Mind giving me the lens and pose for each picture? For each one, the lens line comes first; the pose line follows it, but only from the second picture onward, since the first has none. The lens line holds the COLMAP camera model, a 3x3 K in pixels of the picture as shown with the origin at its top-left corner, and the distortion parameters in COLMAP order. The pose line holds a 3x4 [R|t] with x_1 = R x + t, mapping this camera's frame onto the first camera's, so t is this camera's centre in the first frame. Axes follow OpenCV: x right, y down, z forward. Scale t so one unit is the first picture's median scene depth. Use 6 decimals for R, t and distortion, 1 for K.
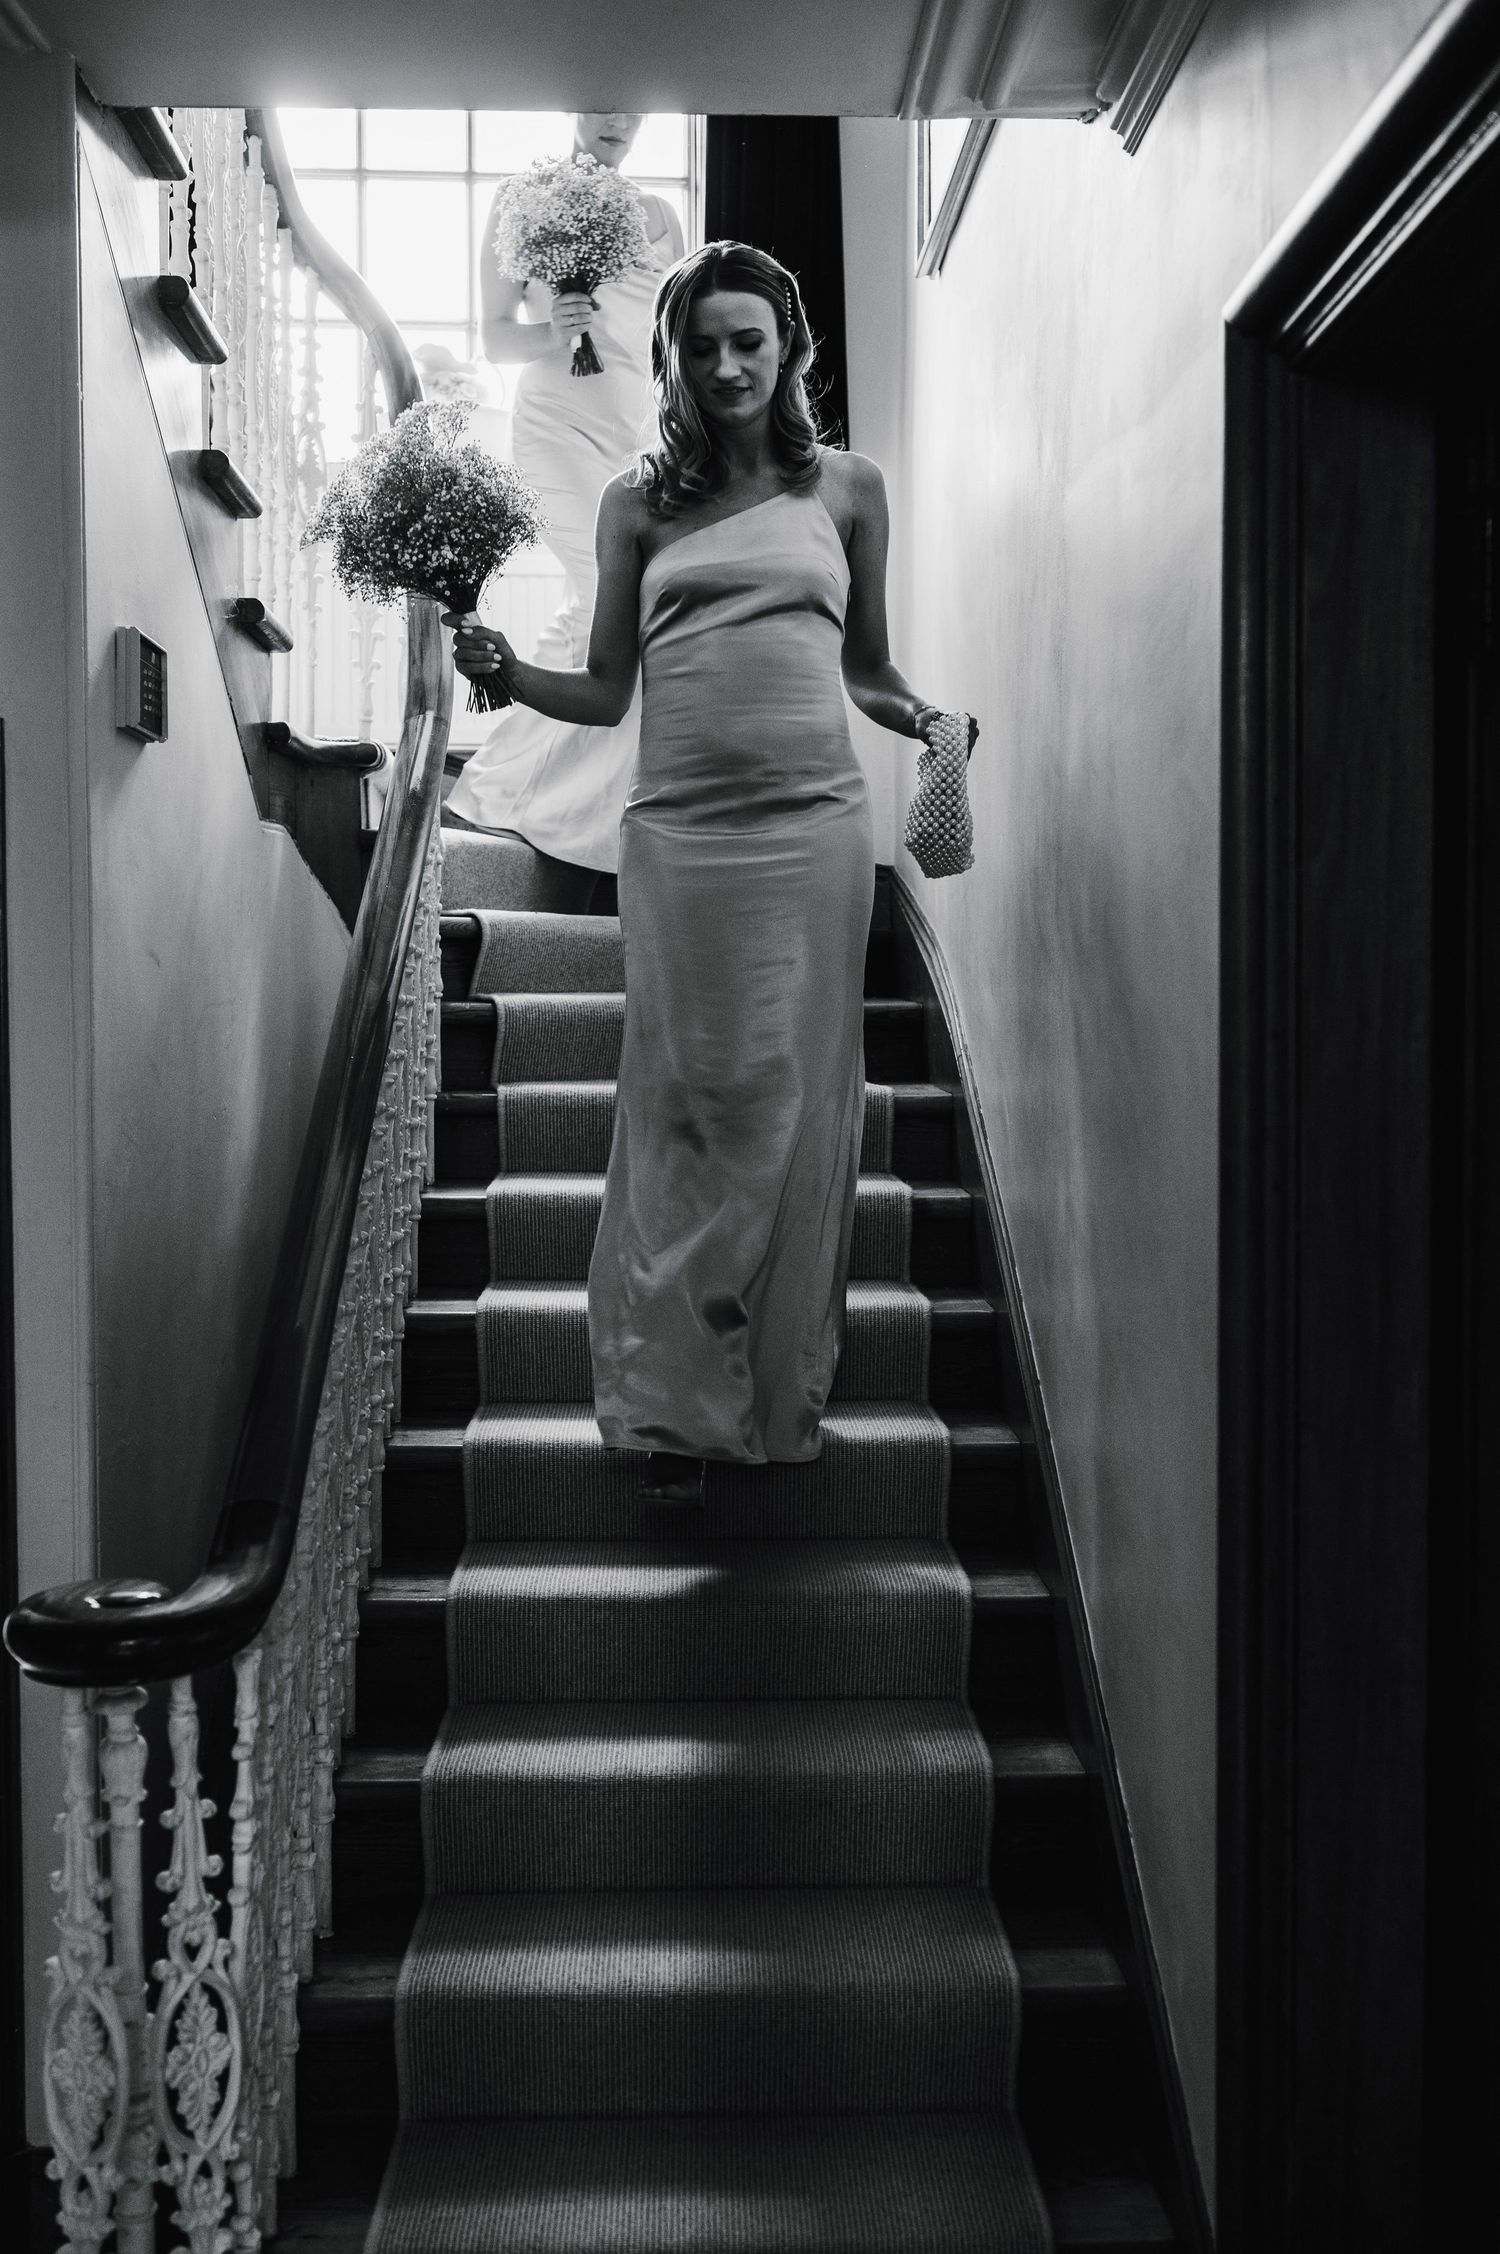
lens RADIAL K [[2321.7, 0, 750.0], [0, 2321.7, 1127.0], [0, 0, 1]] dist [-0.007682, -0.014372]
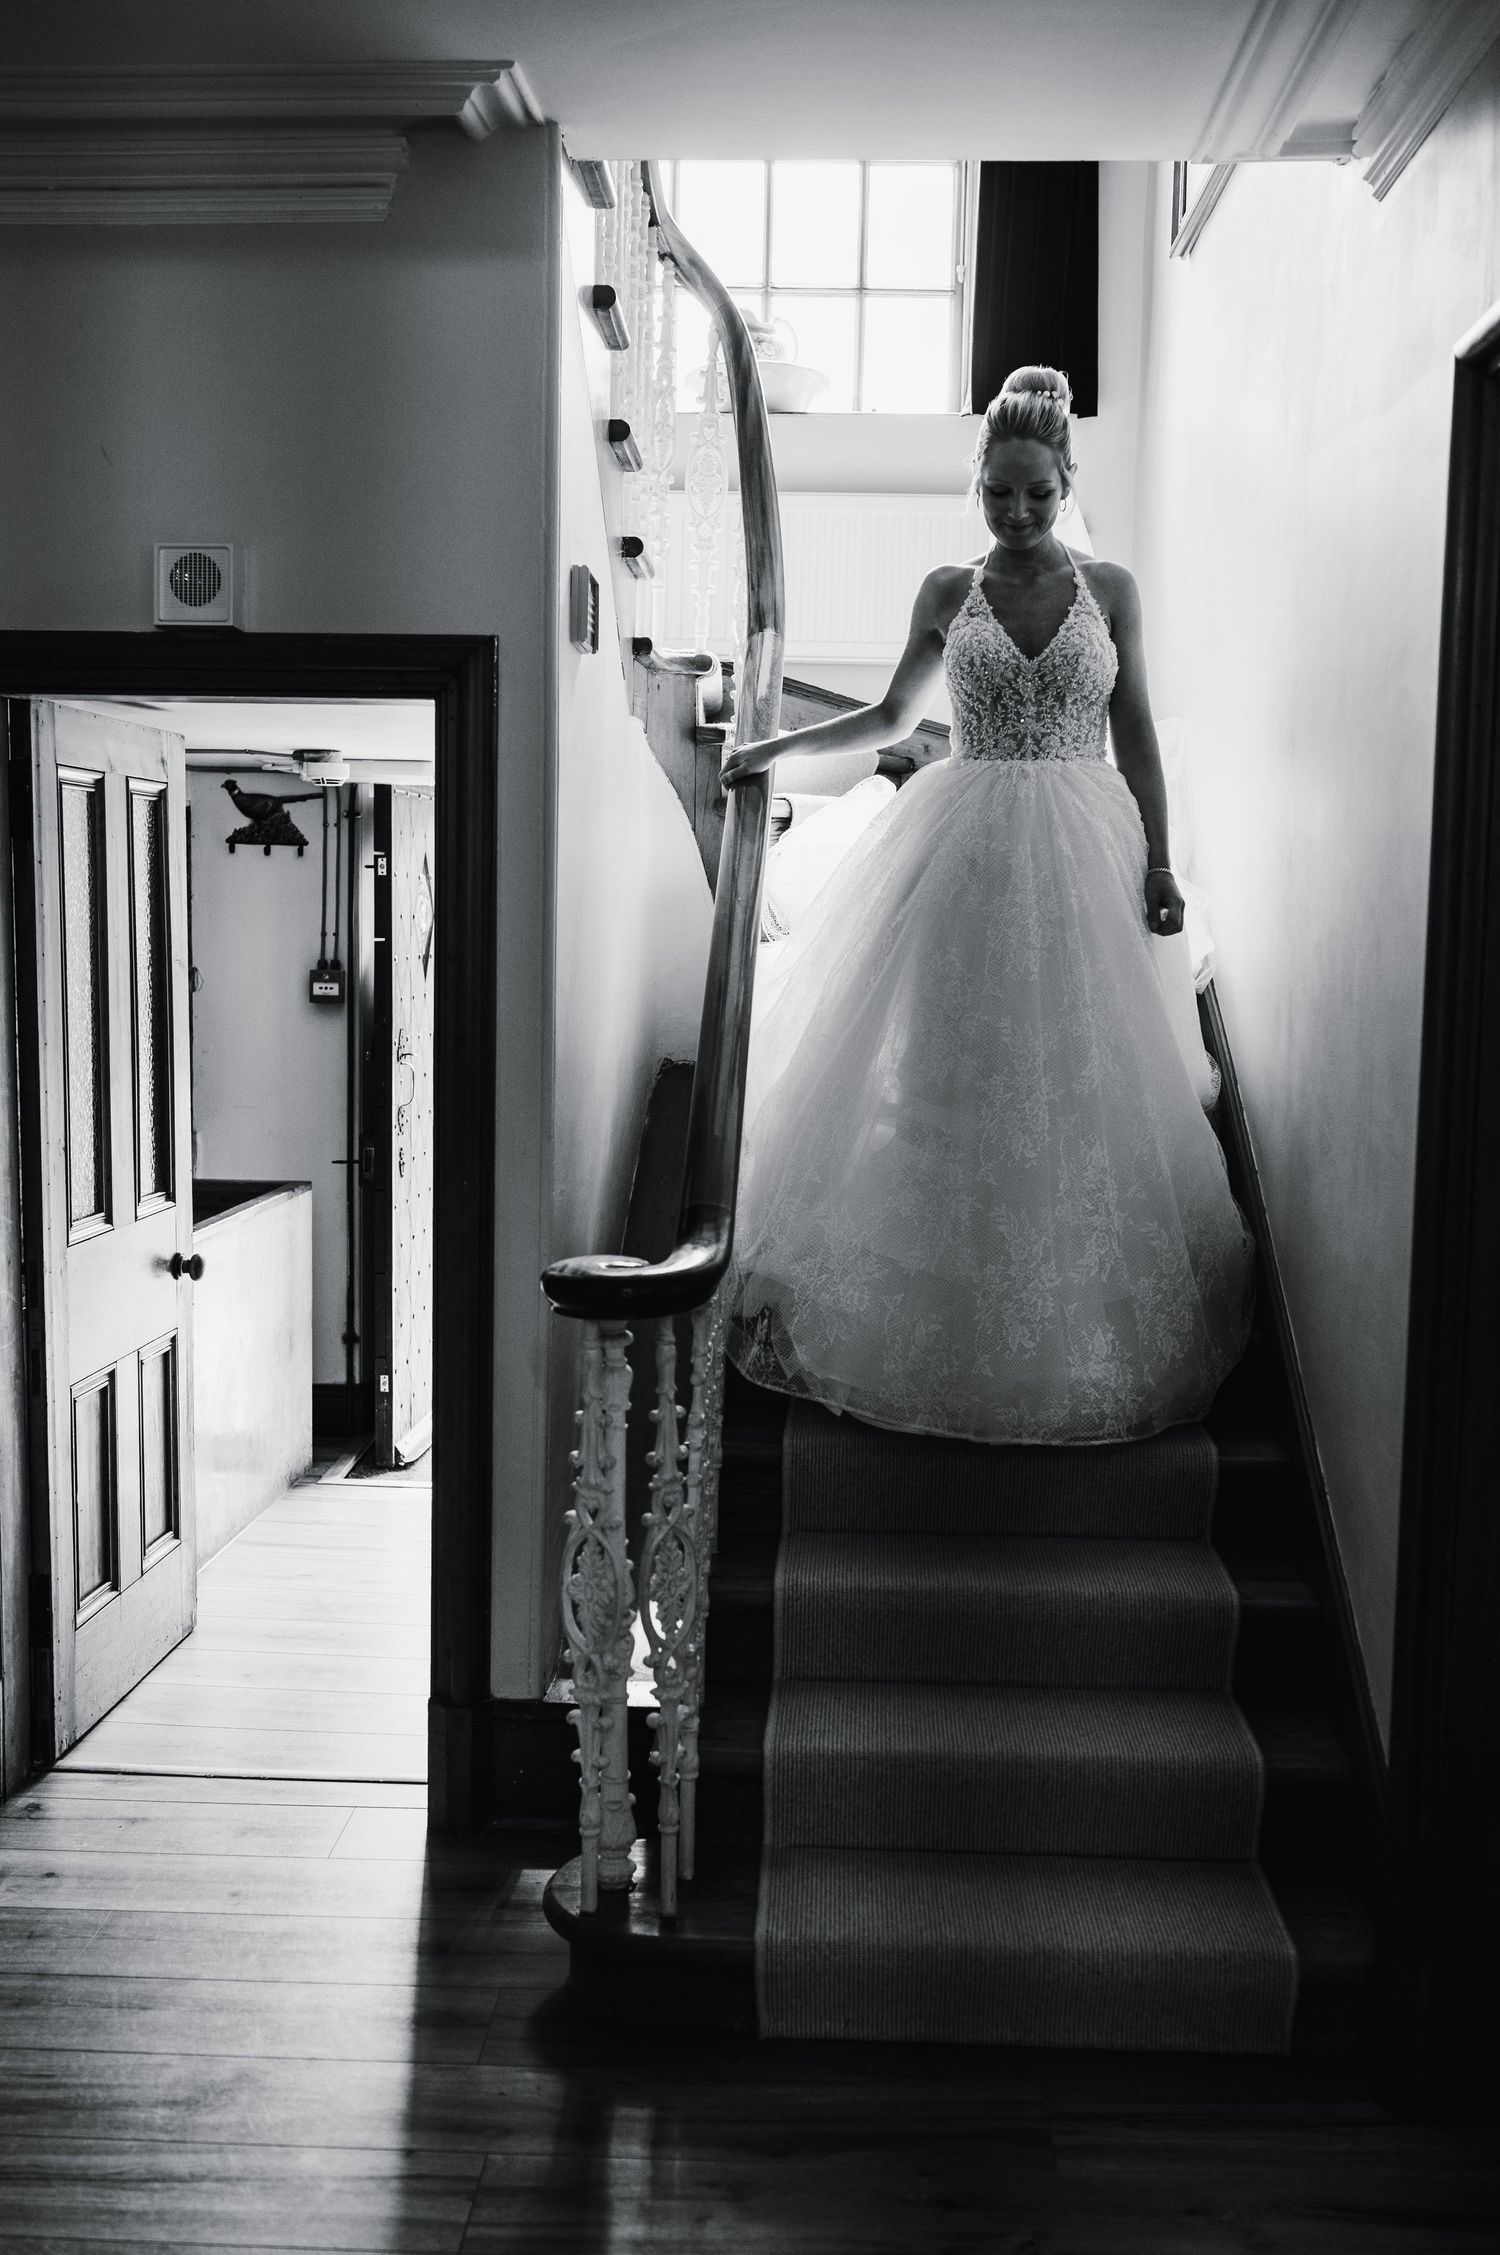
lens RADIAL K [[2207.3, 0, 741.0], [0, 2207.3, 1160.5], [0, 0, 1]] dist [-0.003053, -0.000948]
pose [[0.996421, 0.026277, -0.080342, -0.088174], [-0.021253, 0.997802, 0.062757, 0.051704], [0.081814, -0.060825, 0.994790, -0.326840]]
